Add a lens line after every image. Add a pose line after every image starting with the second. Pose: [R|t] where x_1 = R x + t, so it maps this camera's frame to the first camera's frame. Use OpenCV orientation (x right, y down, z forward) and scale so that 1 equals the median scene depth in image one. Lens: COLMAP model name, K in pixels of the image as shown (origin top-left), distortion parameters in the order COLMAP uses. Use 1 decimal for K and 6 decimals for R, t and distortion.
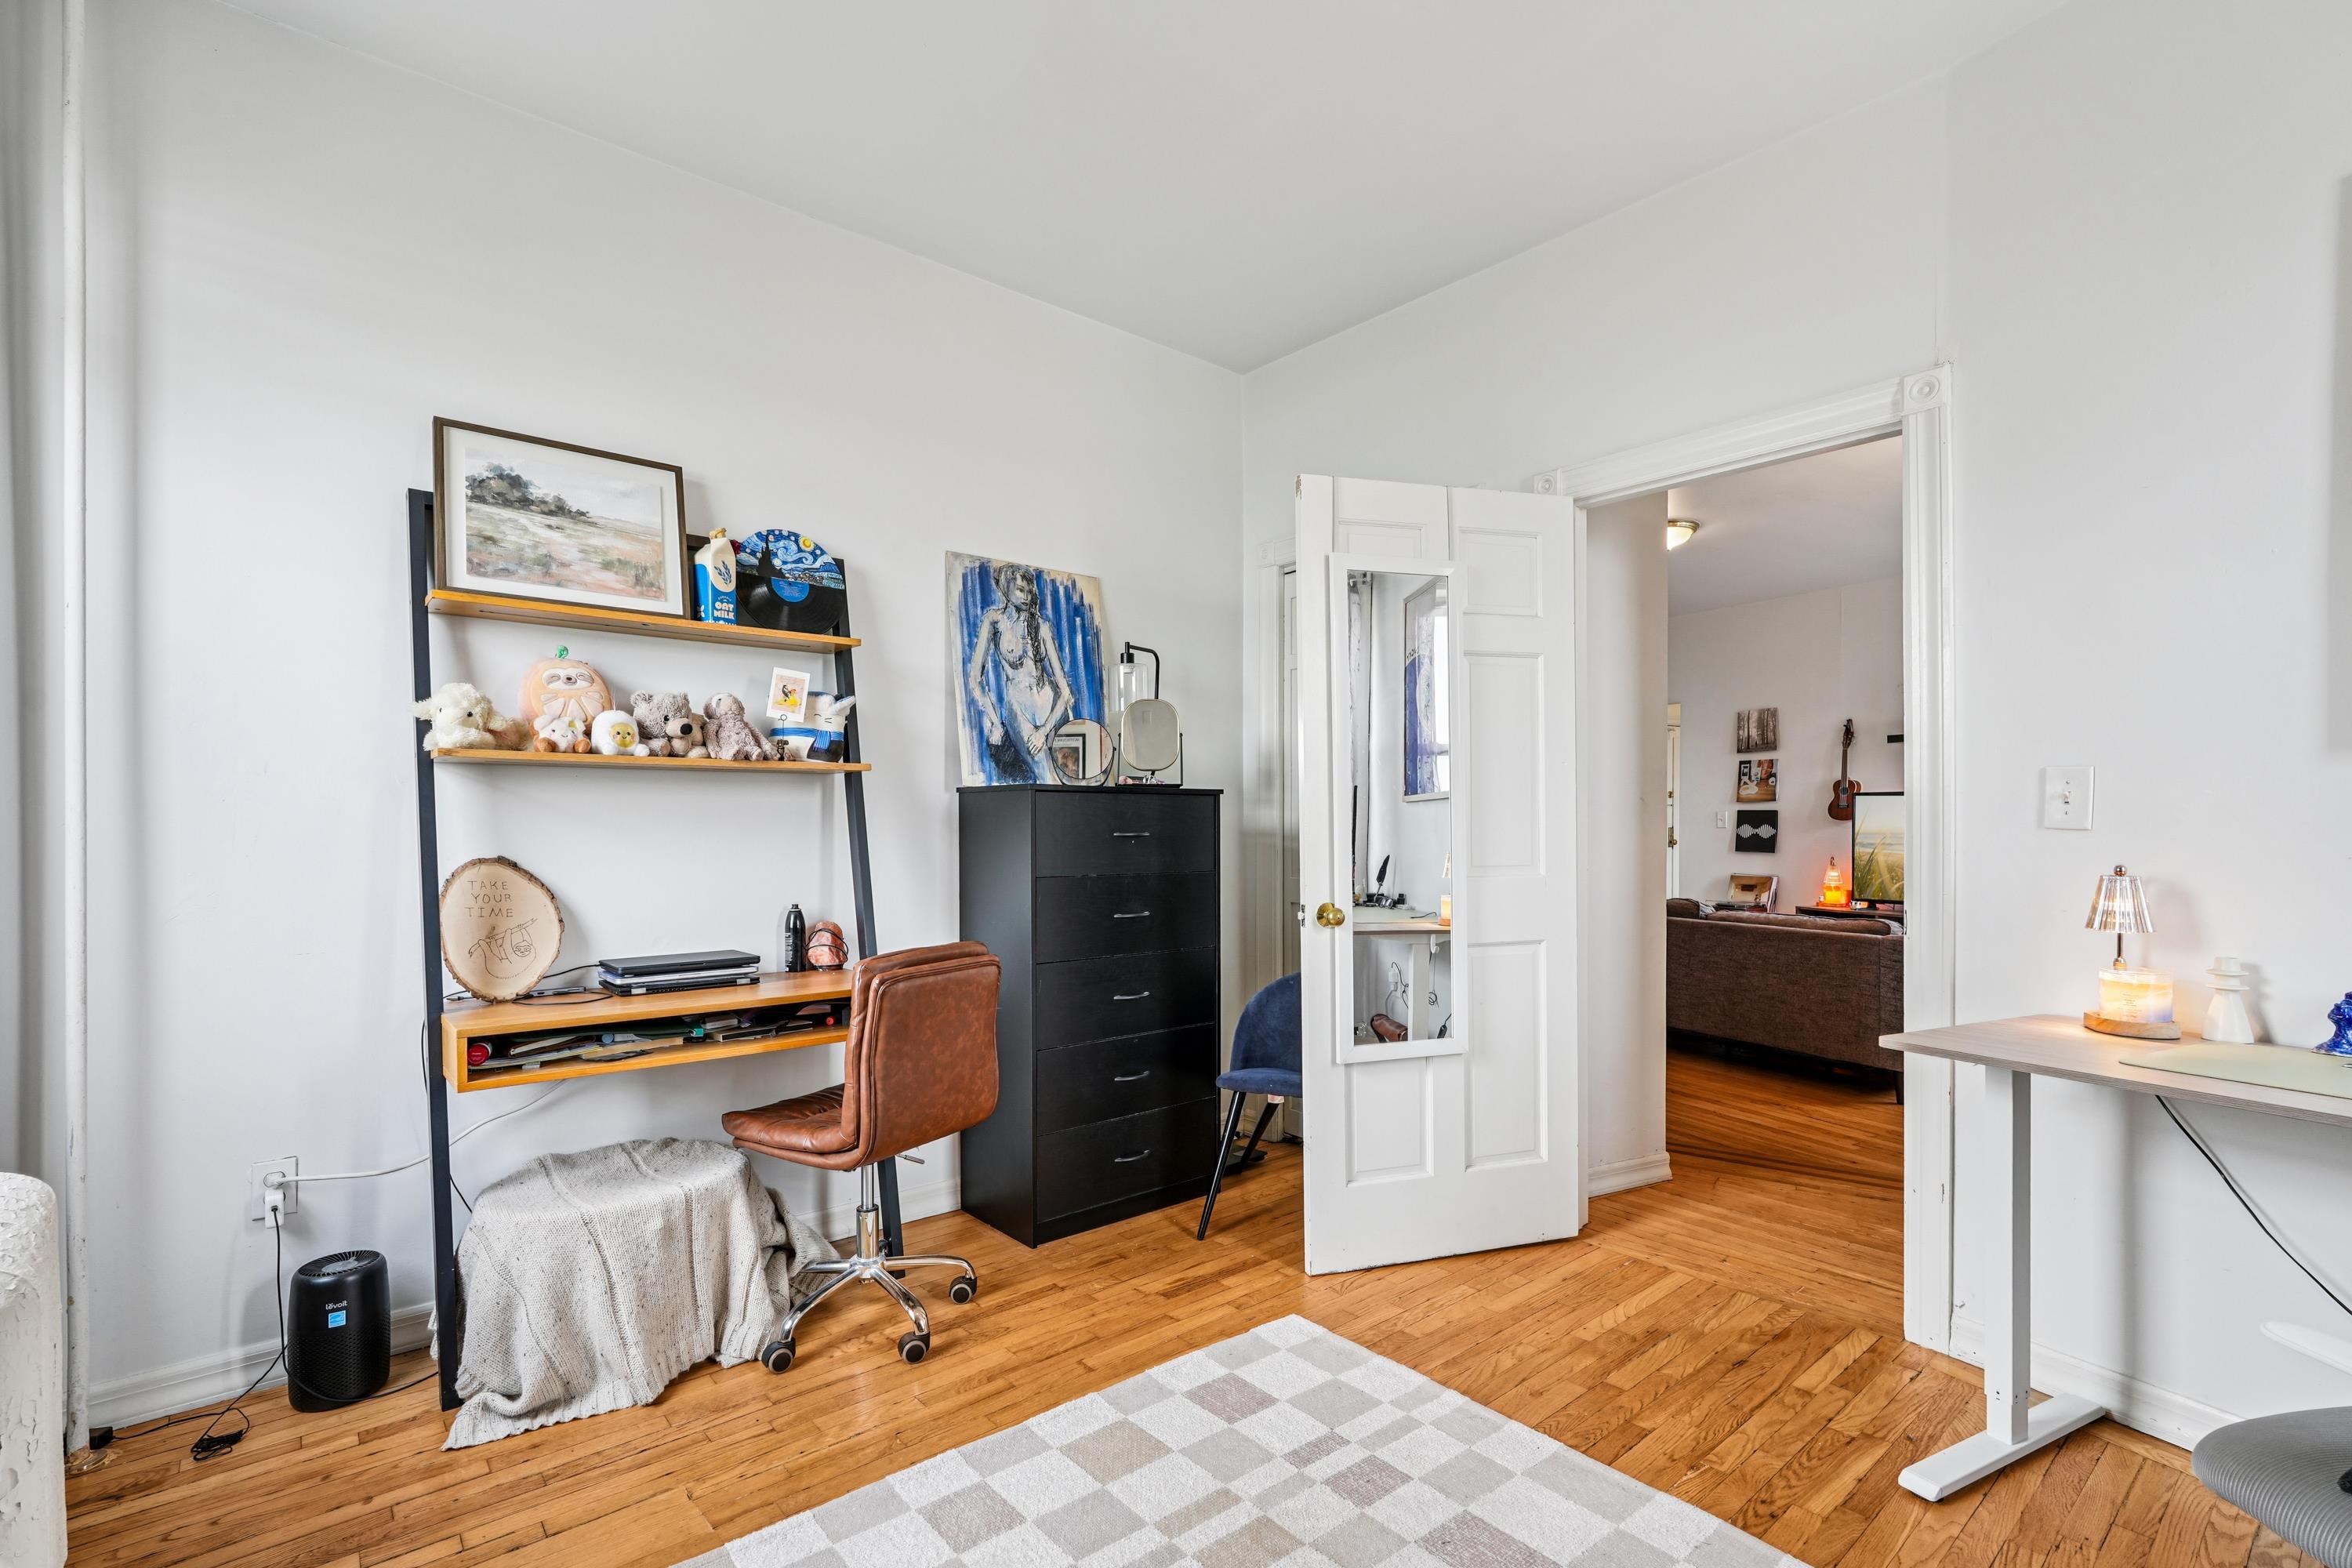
lens RADIAL K [[1063.6, 0, 1193.3], [0, 1063.6, 817.1], [0, 0, 1]] dist [-0.007907, -0.000034]
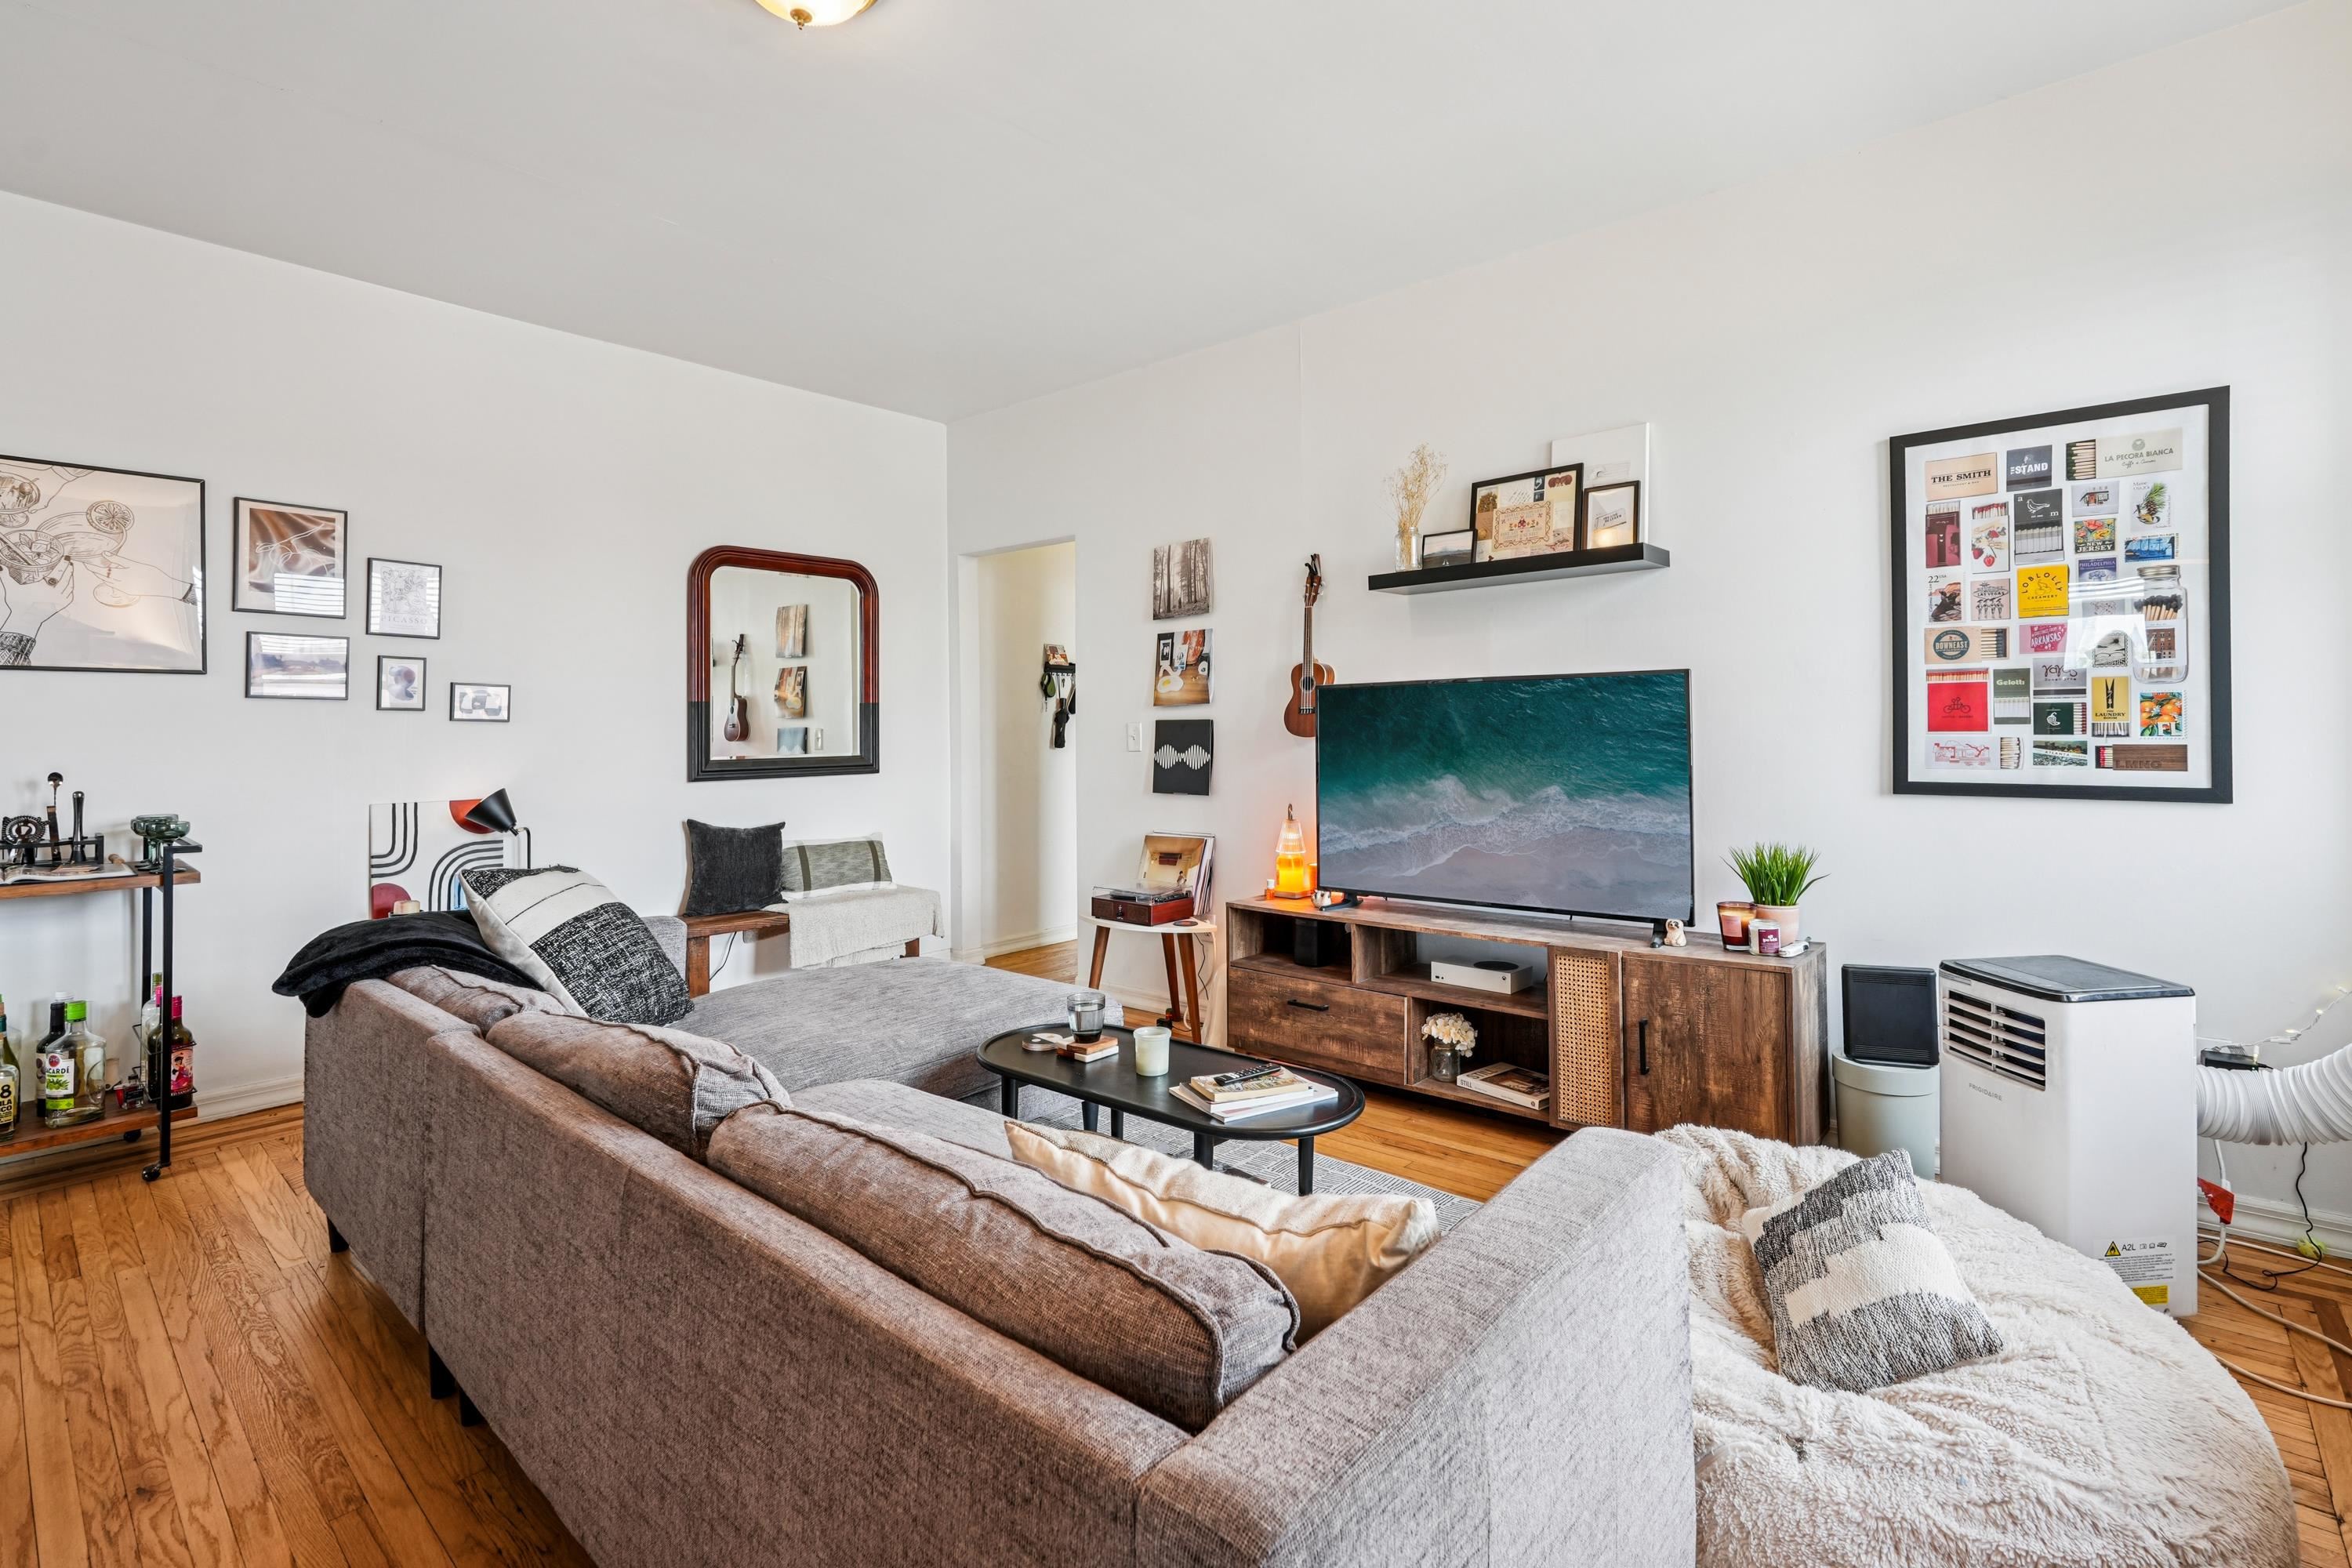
lens RADIAL K [[1077.0, 0, 1202.1], [0, 1077.0, 705.3], [0, 0, 1]] dist [-0.016158, 0.001034]
pose [[0.930462, -0.009791, 0.366257, 0.335899], [0.018298, 0.999637, -0.019761, -0.002810], [-0.365931, 0.025088, 0.930304, 0.469752]]
